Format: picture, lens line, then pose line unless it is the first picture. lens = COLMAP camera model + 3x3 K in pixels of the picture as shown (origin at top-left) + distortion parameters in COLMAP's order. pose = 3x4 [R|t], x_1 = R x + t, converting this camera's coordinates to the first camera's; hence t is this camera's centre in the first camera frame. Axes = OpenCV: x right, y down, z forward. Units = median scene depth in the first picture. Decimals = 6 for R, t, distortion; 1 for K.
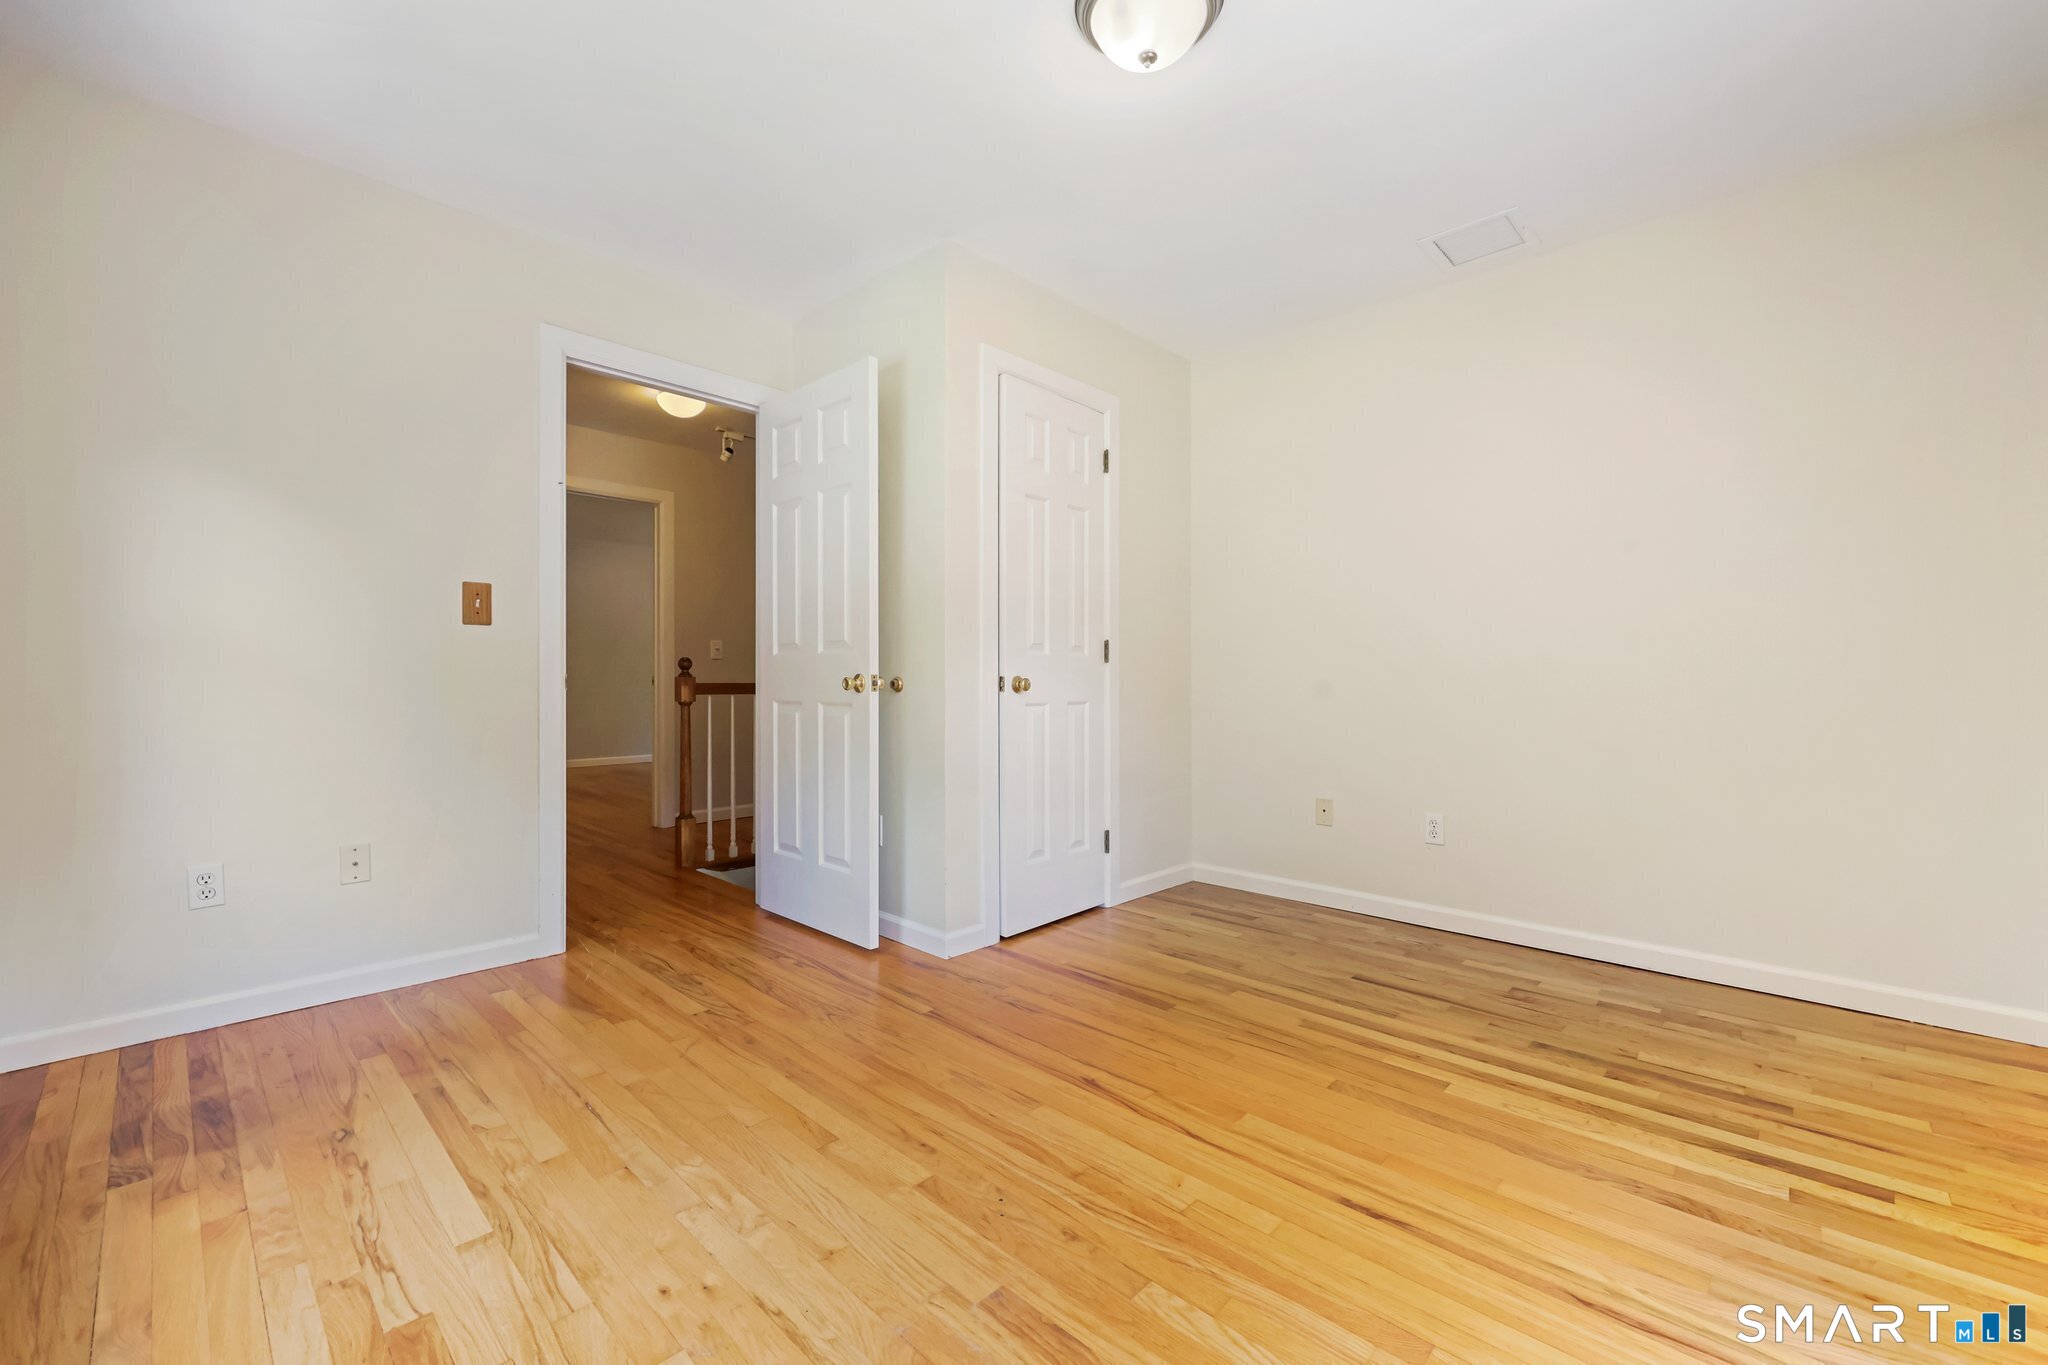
lens RADIAL K [[840.7, 0, 1030.8], [0, 840.7, 674.2], [0, 0, 1]] dist [-0.001313, -0.000212]
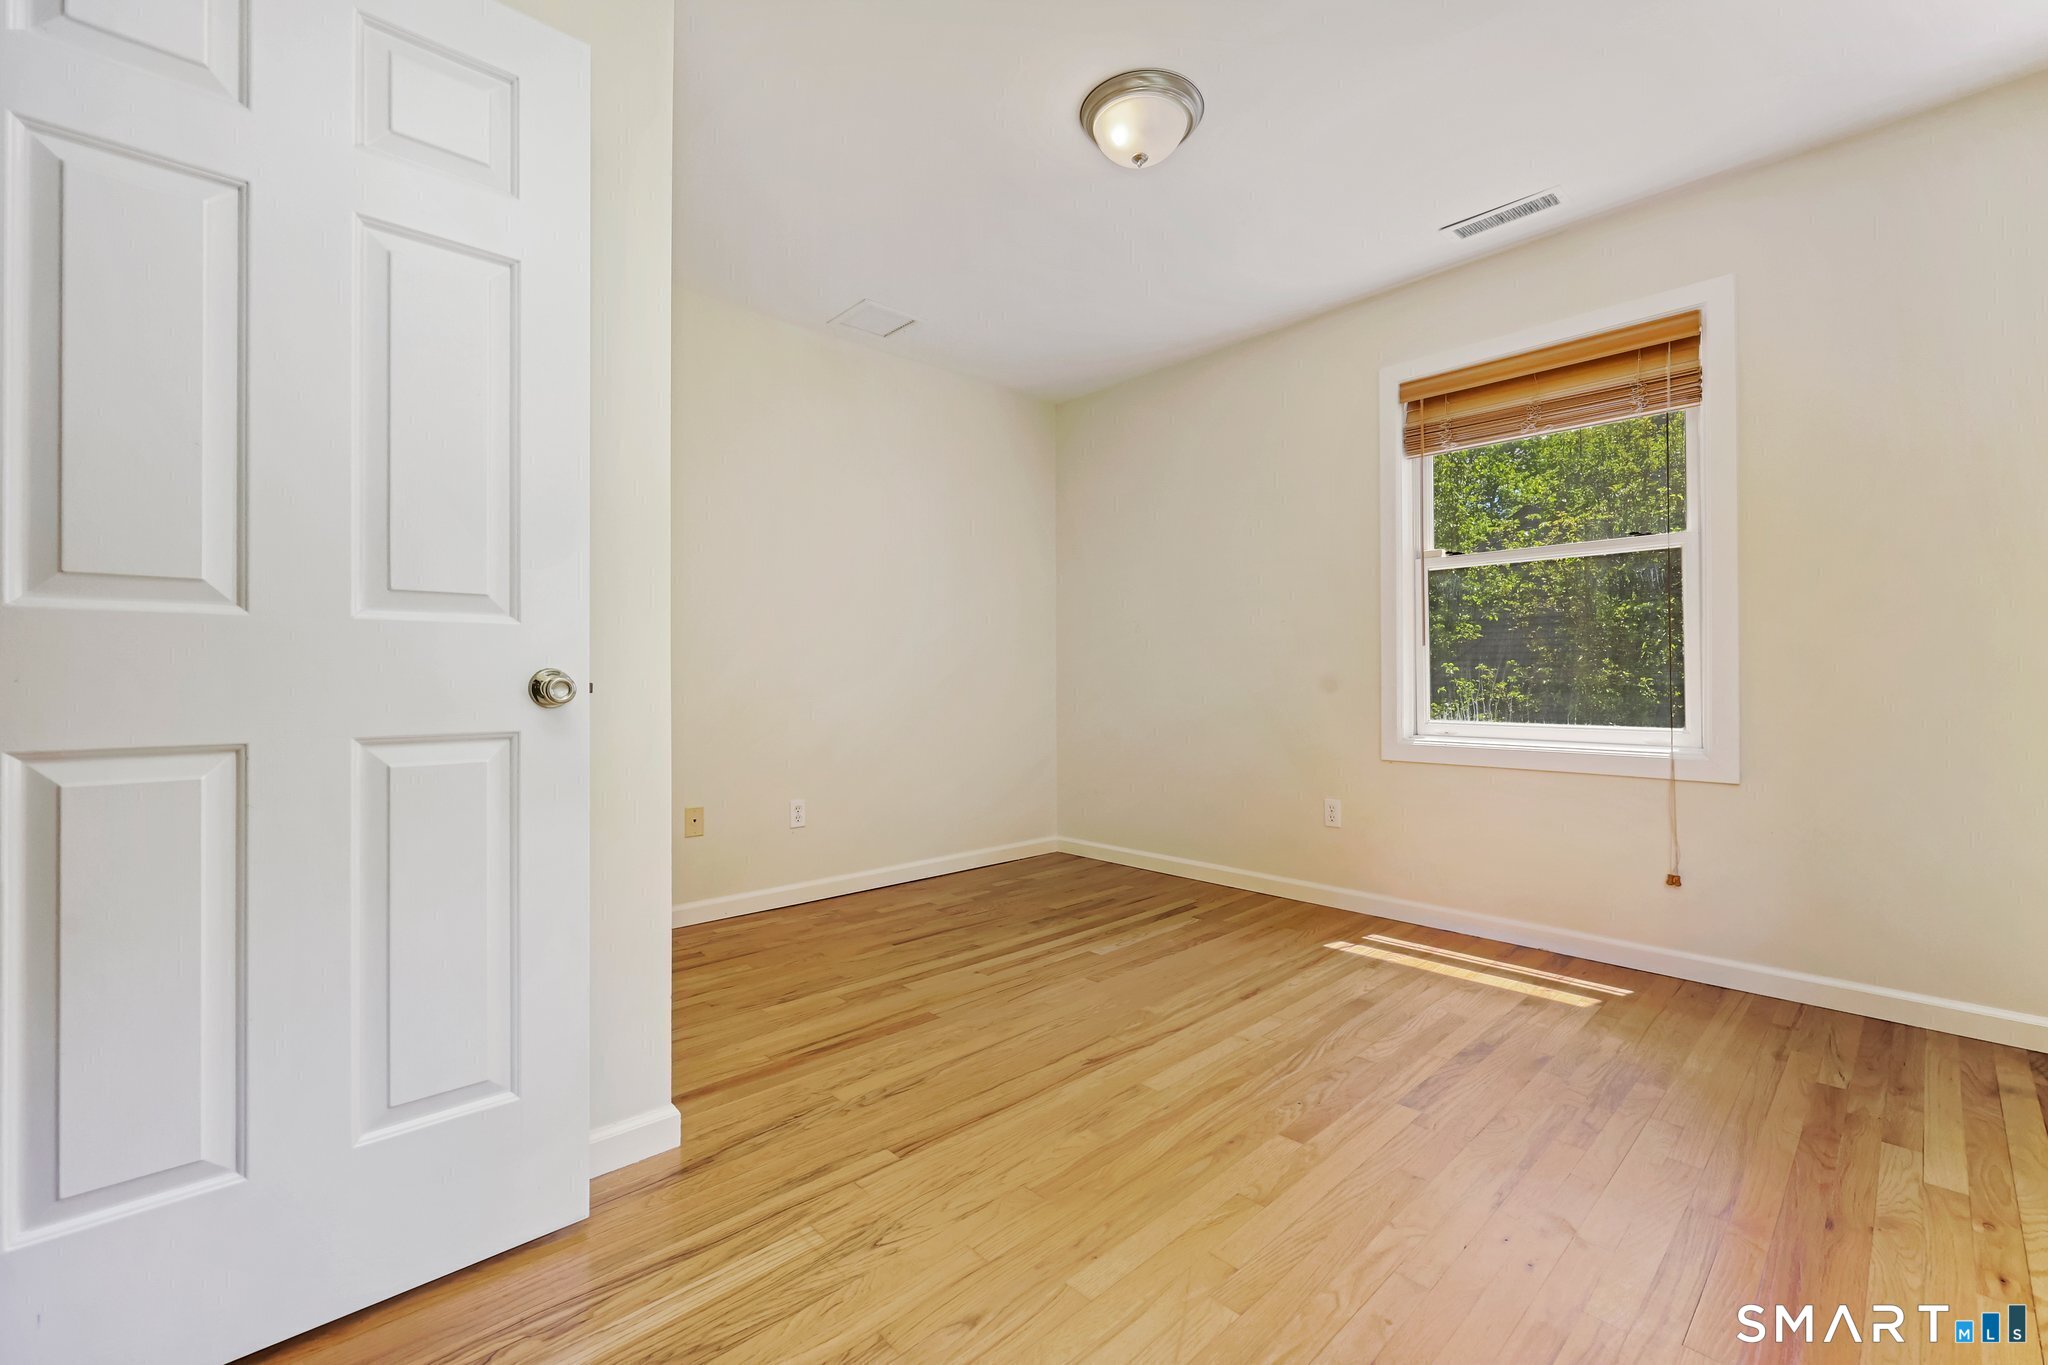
lens RADIAL K [[840.7, 0, 1044.3], [0, 840.7, 674.3], [0, 0, 1]] dist [-0.001313, -0.000212]
pose [[0.042258, 0.004542, 0.999096, -0.792402], [-0.003349, 0.999985, -0.004405, 0.006072], [-0.999101, -0.003160, 0.042273, 0.822119]]
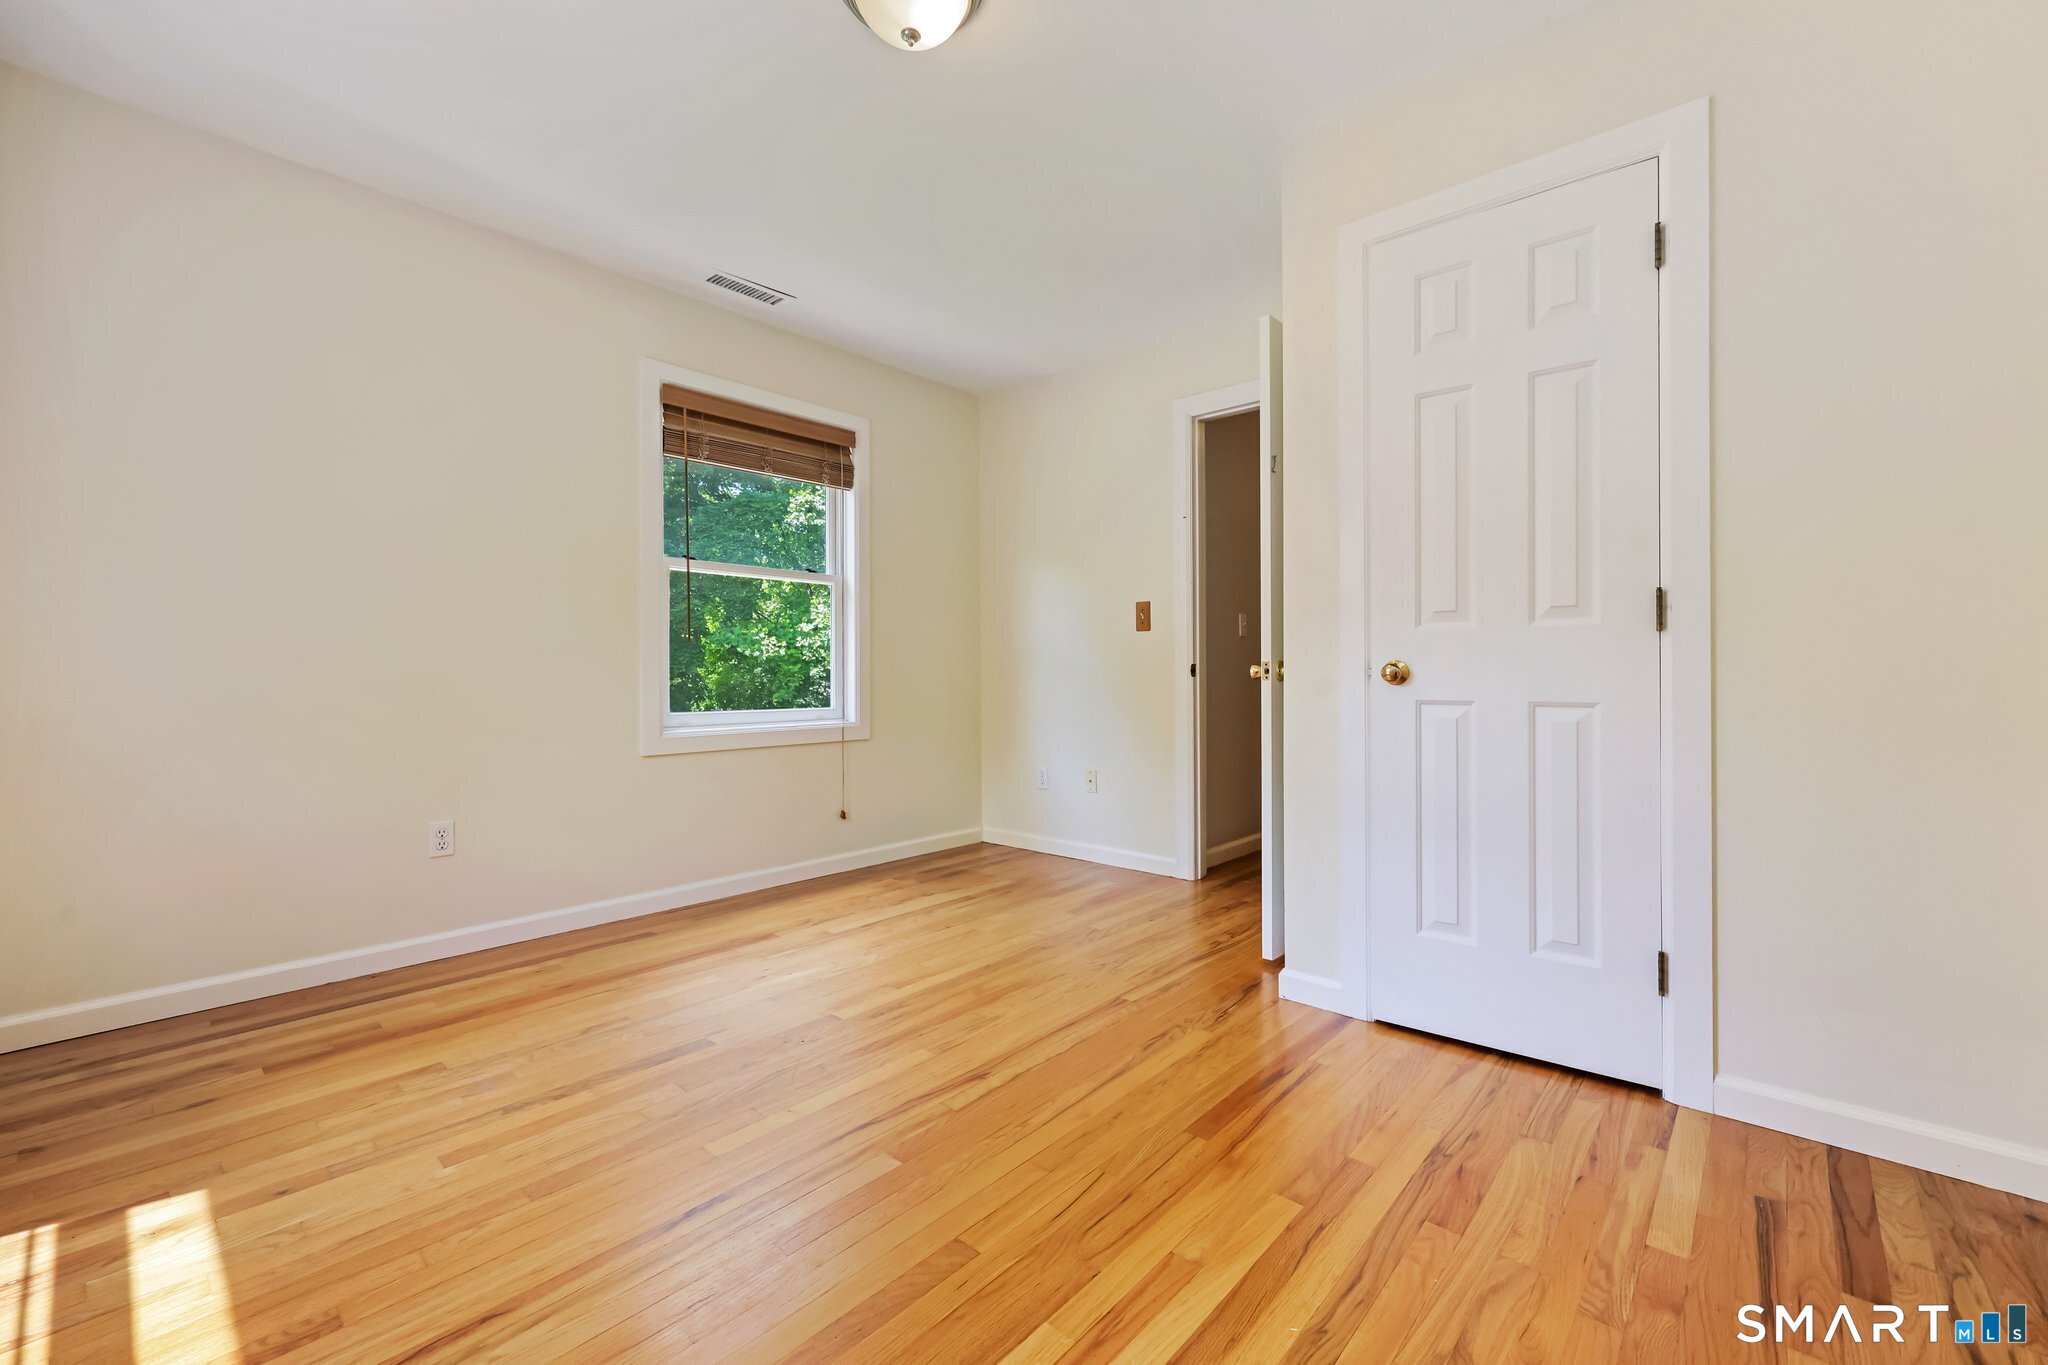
lens RADIAL K [[840.7, 0, 1021.8], [0, 840.7, 674.3], [0, 0, 1]] dist [-0.001313, -0.000212]
pose [[0.020714, 0.001513, -0.999784, 0.849884], [0.010439, 0.999944, 0.001730, 0.011507], [0.999731, -0.010472, 0.020697, 0.834474]]
